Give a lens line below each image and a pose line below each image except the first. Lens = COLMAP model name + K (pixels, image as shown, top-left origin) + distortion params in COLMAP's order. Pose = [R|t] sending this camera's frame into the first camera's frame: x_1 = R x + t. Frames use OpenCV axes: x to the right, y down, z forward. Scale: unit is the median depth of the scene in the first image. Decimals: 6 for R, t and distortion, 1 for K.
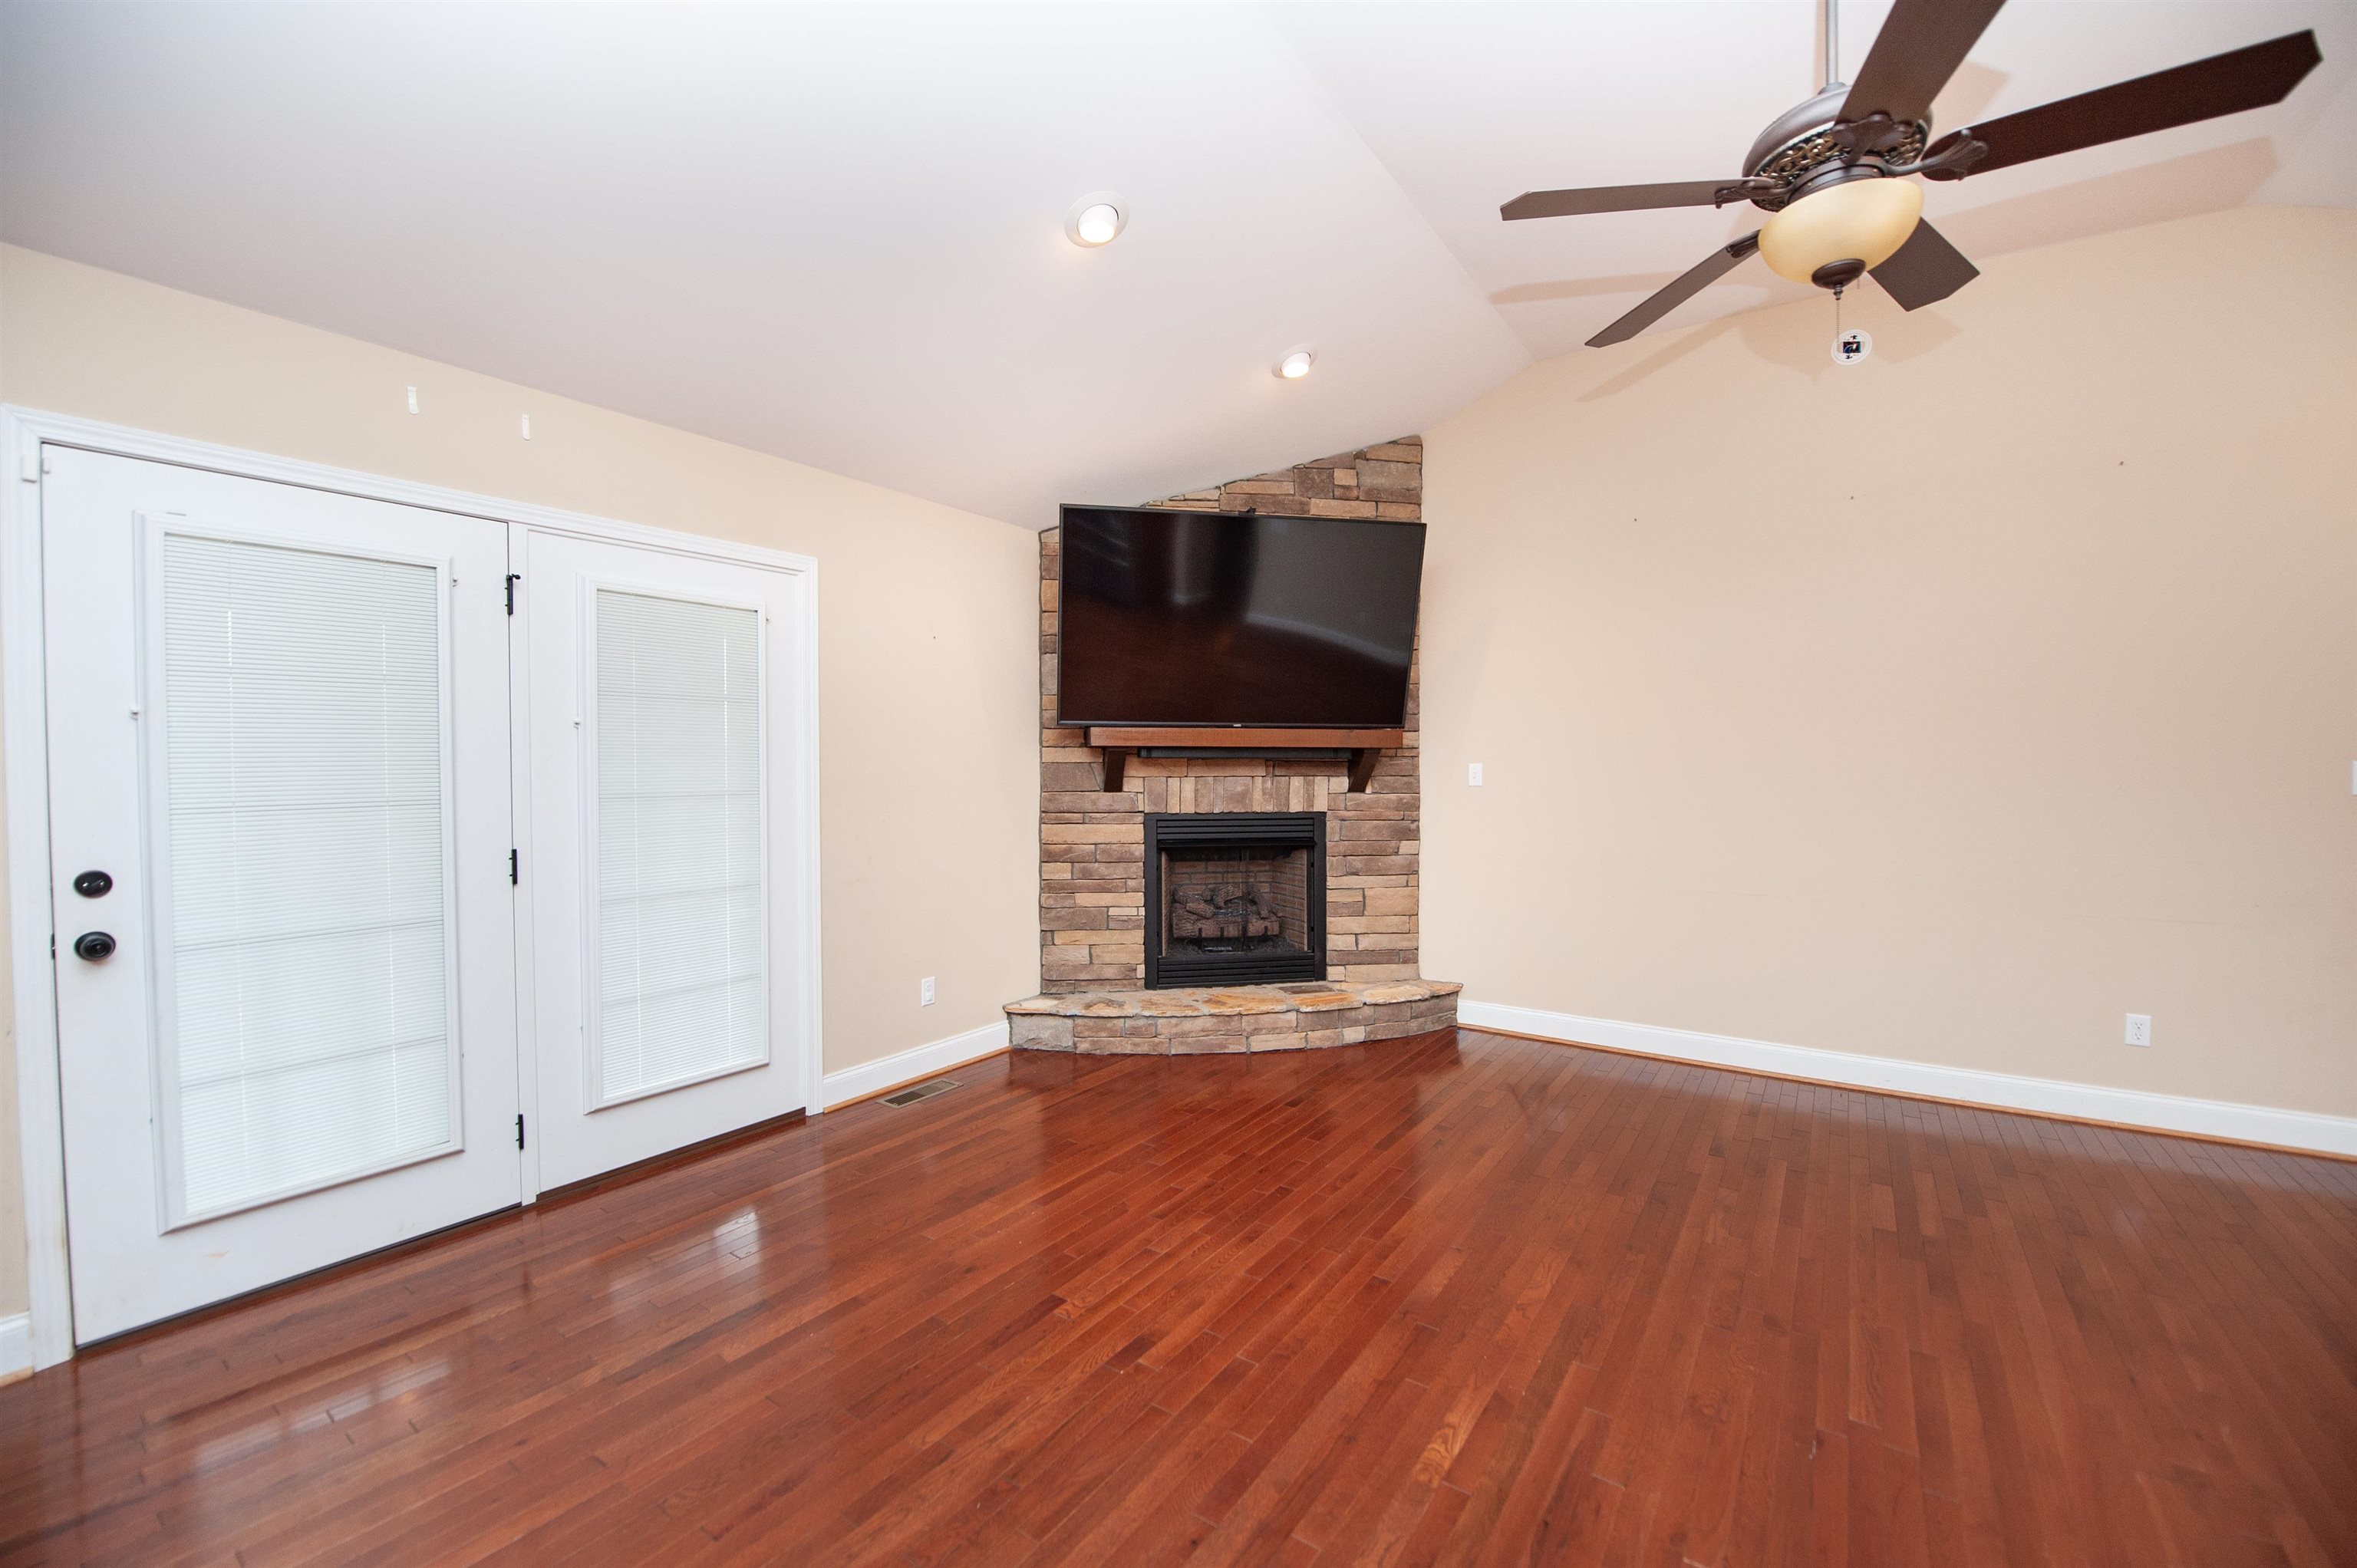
lens RADIAL K [[954.9, 0, 1178.1], [0, 954.9, 788.2], [0, 0, 1]] dist [-0.012248, -0.004301]
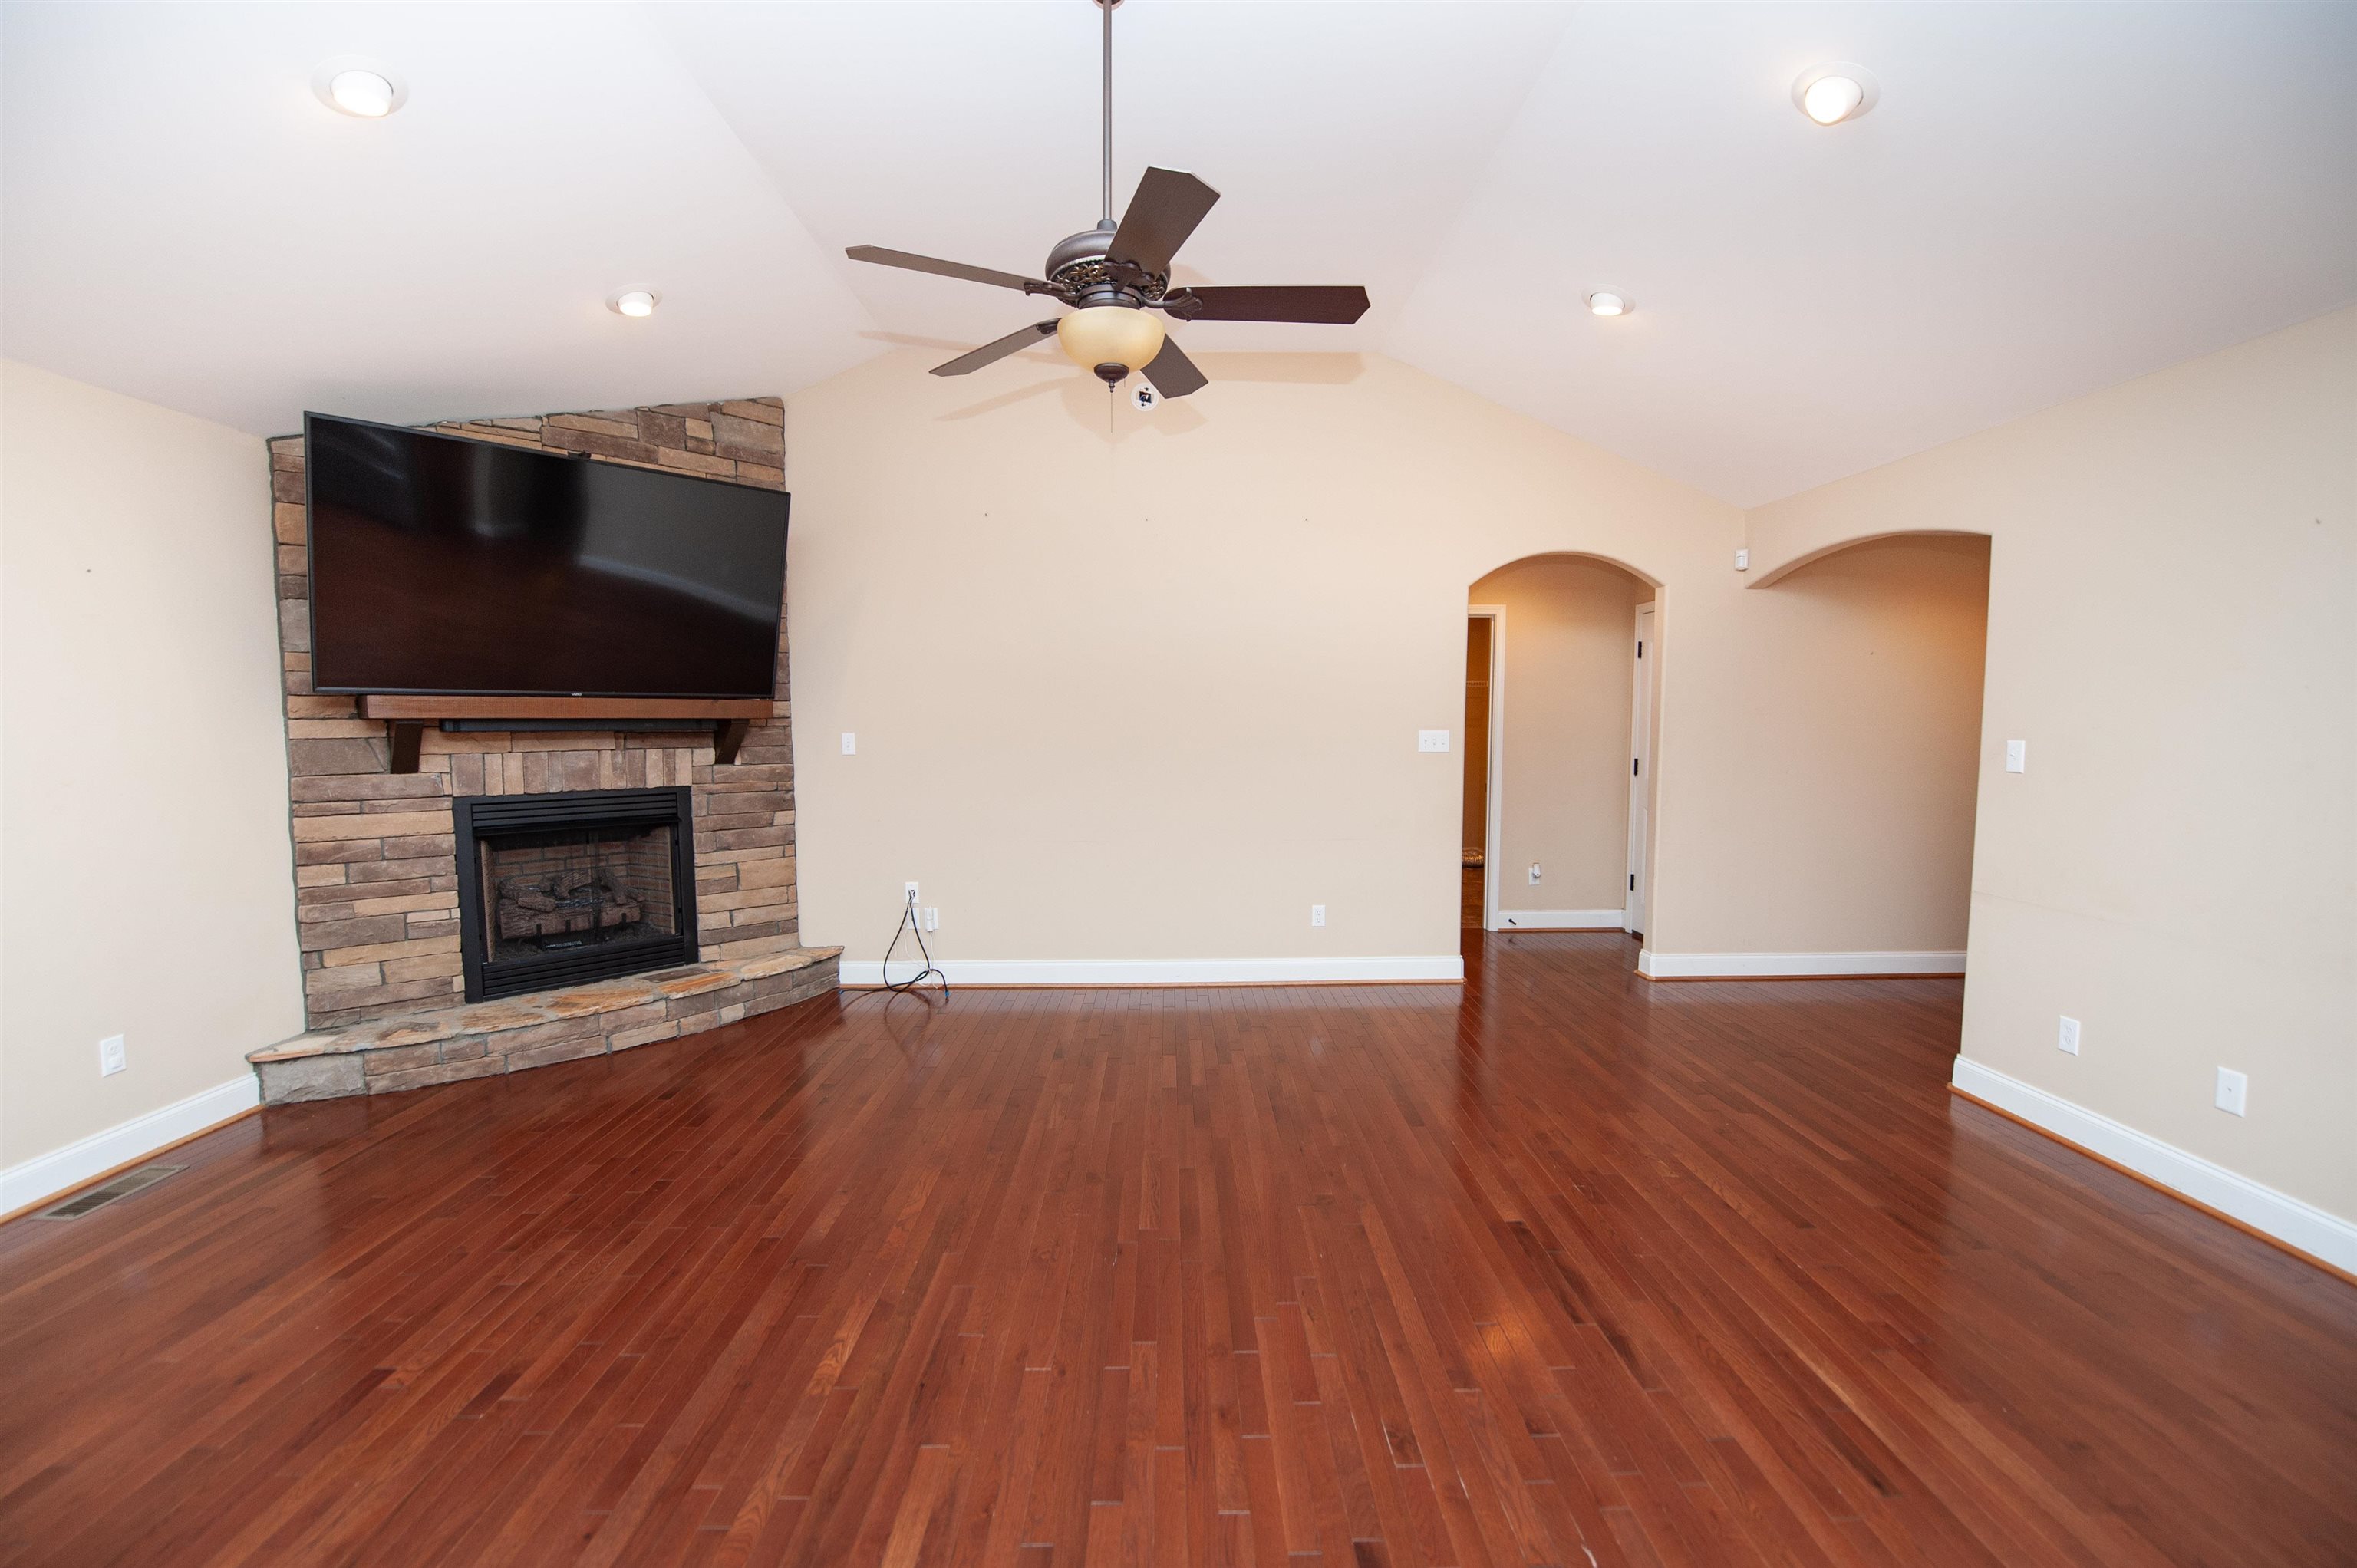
lens RADIAL K [[965.2, 0, 1186.0], [0, 965.2, 788.6], [0, 0, 1]] dist [-0.012918, -0.004683]
pose [[0.807426, -0.044240, 0.588308, -0.009701], [0.015896, 0.998454, 0.053267, -0.016655], [-0.589755, -0.033657, 0.806881, -0.061496]]
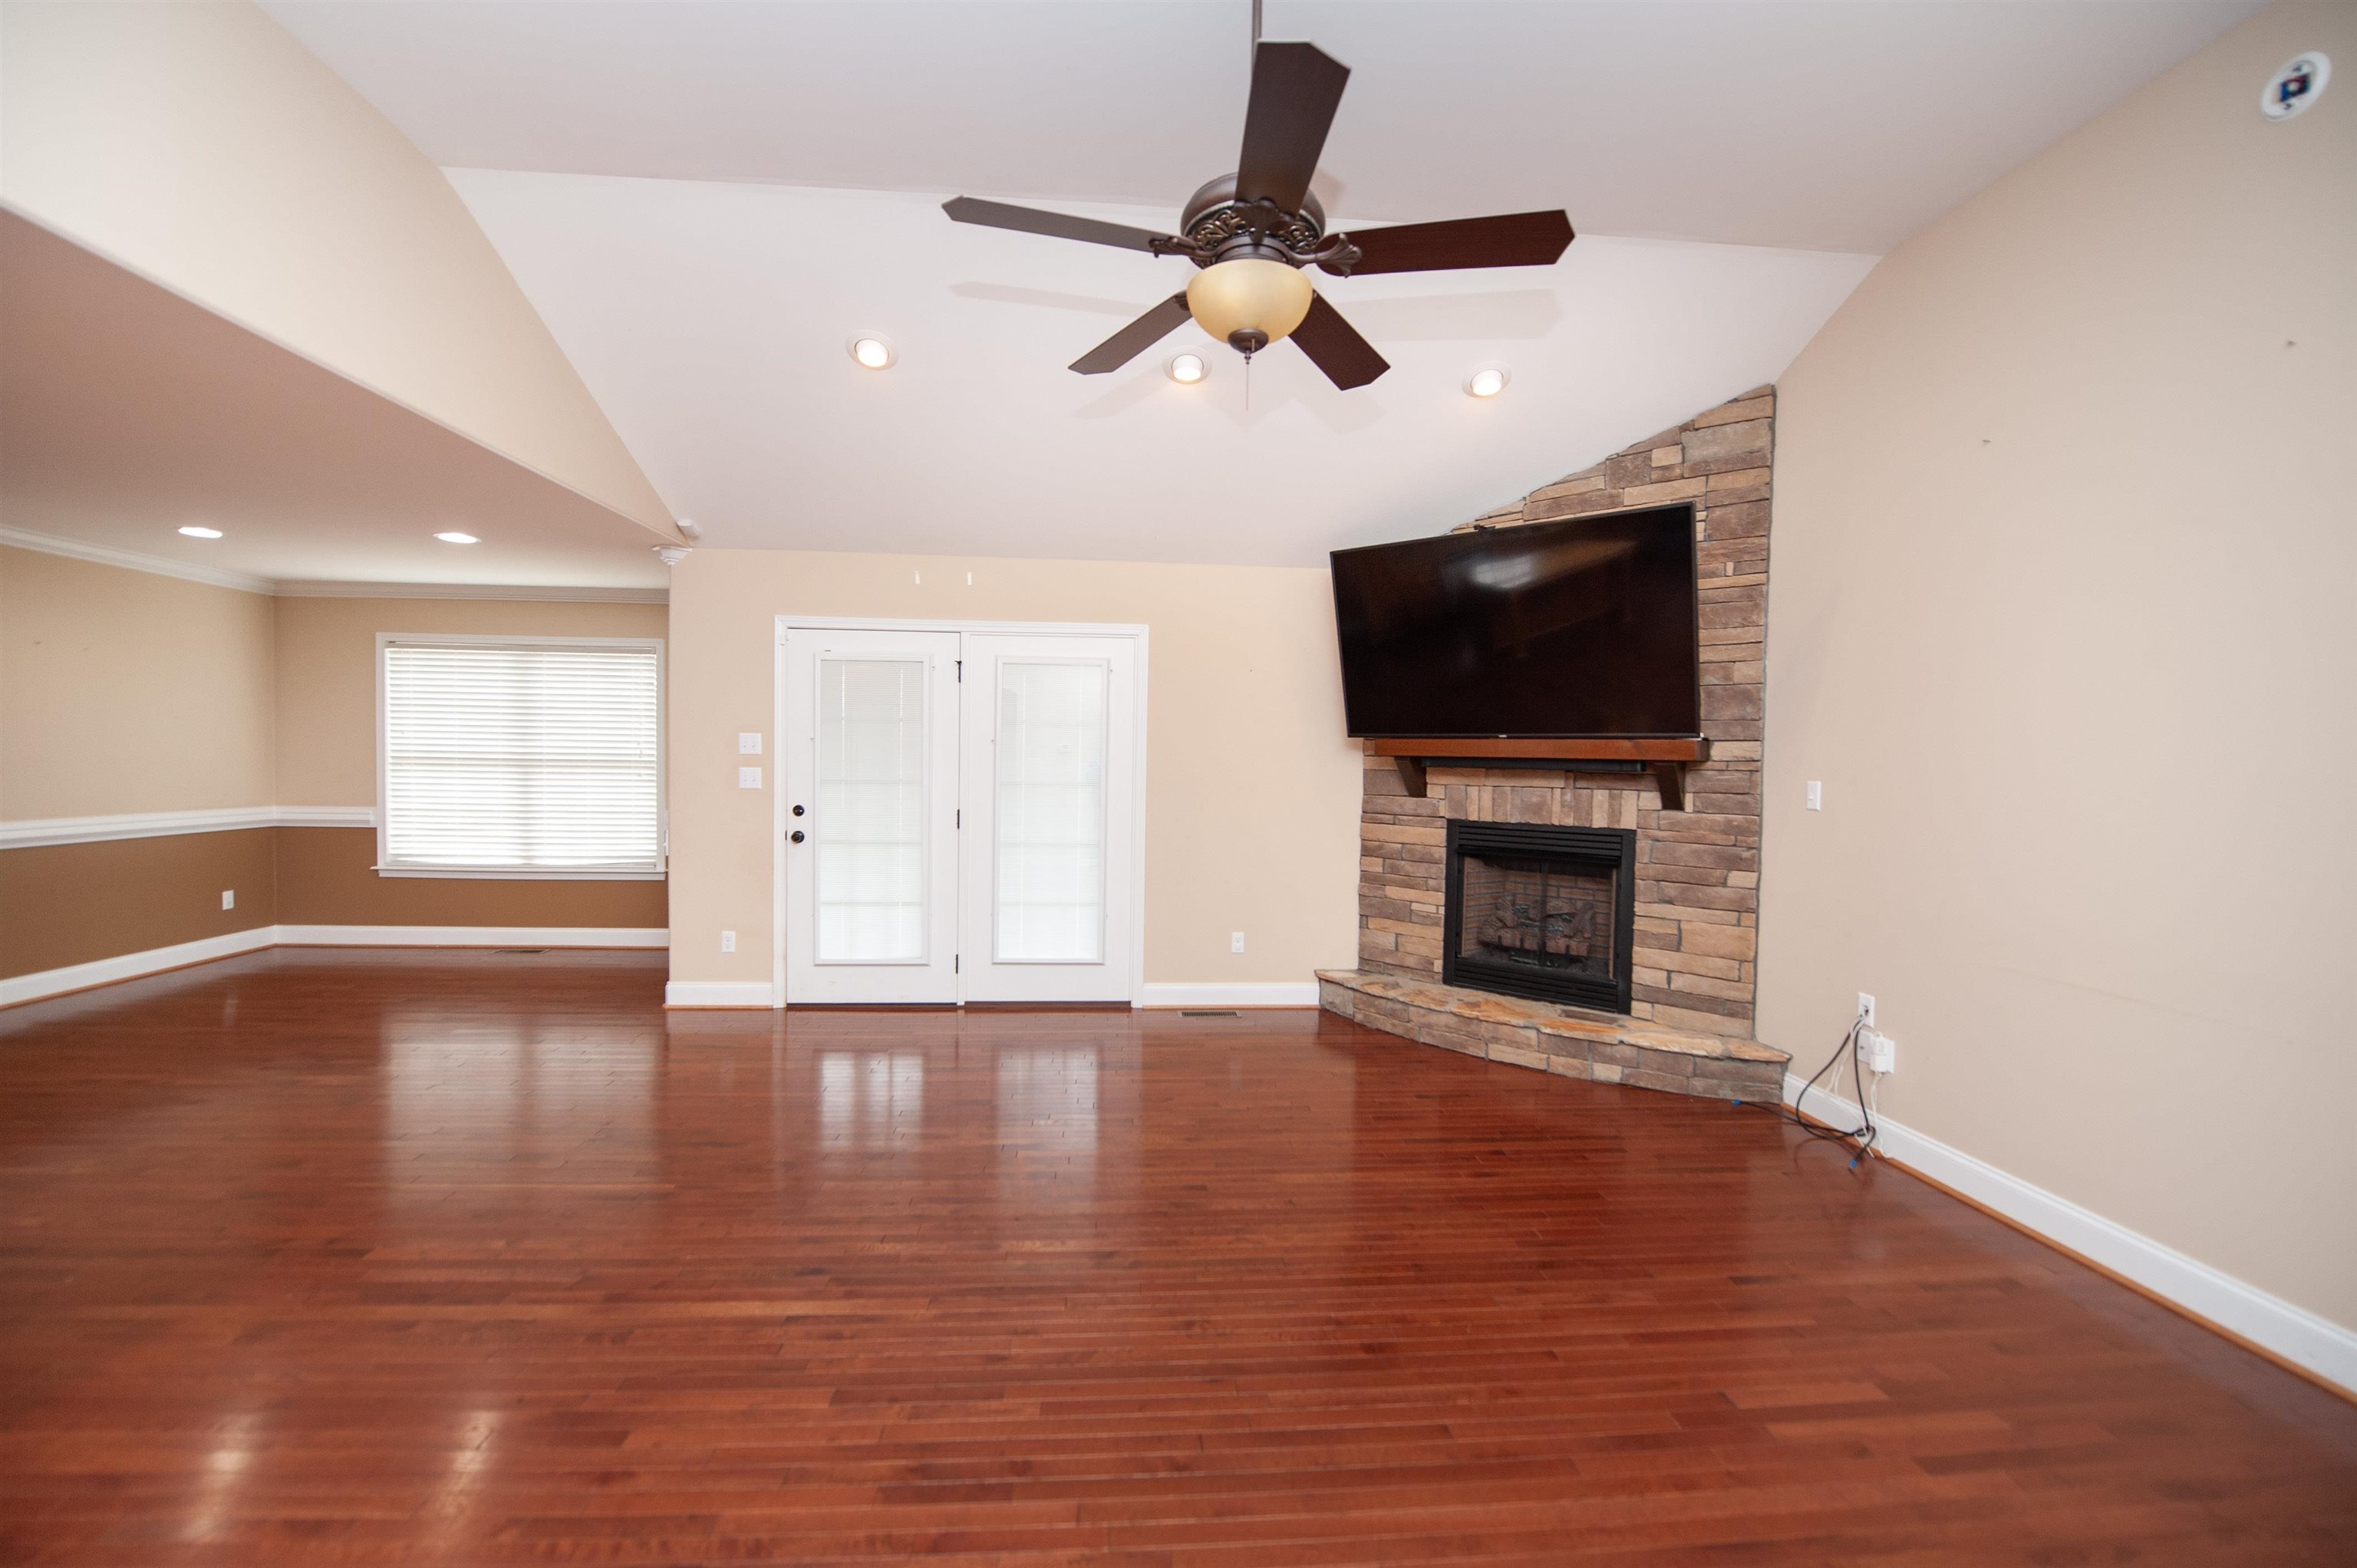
lens RADIAL K [[954.9, 0, 1178.1], [0, 954.9, 788.2], [0, 0, 1]] dist [-0.012248, -0.004301]
pose [[0.632304, 0.034285, -0.773962, 0.628325], [-0.038099, 0.999188, 0.013136, -0.010925], [0.773783, 0.021181, 0.633096, 0.097143]]
